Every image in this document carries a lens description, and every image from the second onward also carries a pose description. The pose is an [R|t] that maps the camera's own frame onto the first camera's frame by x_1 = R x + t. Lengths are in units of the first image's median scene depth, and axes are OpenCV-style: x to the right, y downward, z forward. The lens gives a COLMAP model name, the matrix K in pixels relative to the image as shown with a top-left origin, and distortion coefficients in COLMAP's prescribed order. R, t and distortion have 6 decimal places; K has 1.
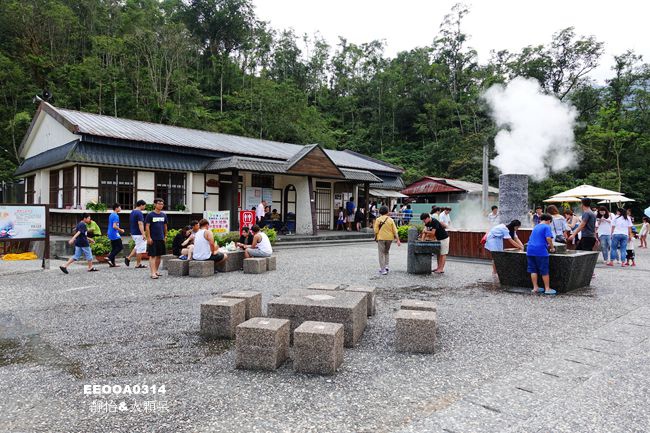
lens RADIAL K [[441.8, 0, 325.0], [0, 441.8, 216.5], [0, 0, 1]] dist [0.002114, 0.001948]
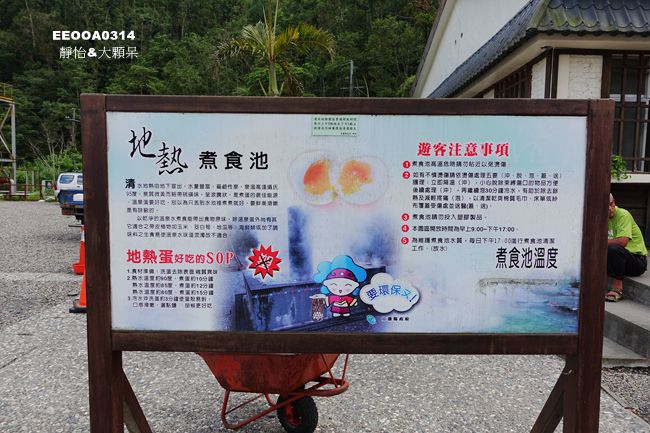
lens RADIAL K [[441.8, 0, 325.0], [0, 441.8, 216.5], [0, 0, 1]] dist [0.002114, 0.001948]
pose [[0.702332, 0.047146, -0.710286, -0.304854], [-0.010731, 0.998392, 0.055659, 0.000862], [0.711768, -0.031469, 0.701709, 0.435446]]
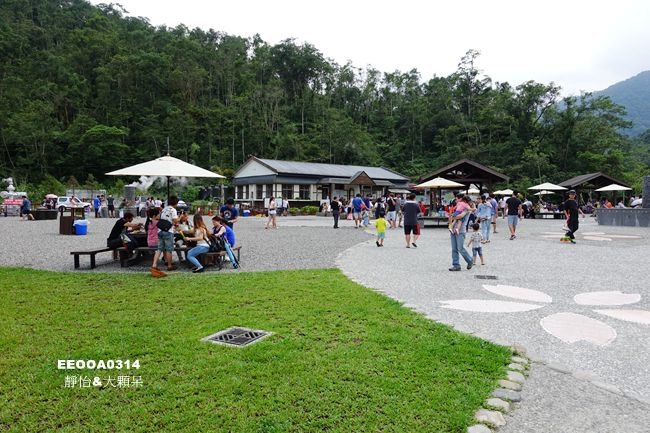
lens RADIAL K [[441.8, 0, 325.0], [0, 441.8, 216.5], [0, 0, 1]] dist [0.002114, 0.001948]
pose [[0.992039, 0.001816, -0.125918, 0.068903], [0.000881, 0.999771, 0.021363, 0.023332], [0.125928, -0.021303, 0.991811, -1.213372]]
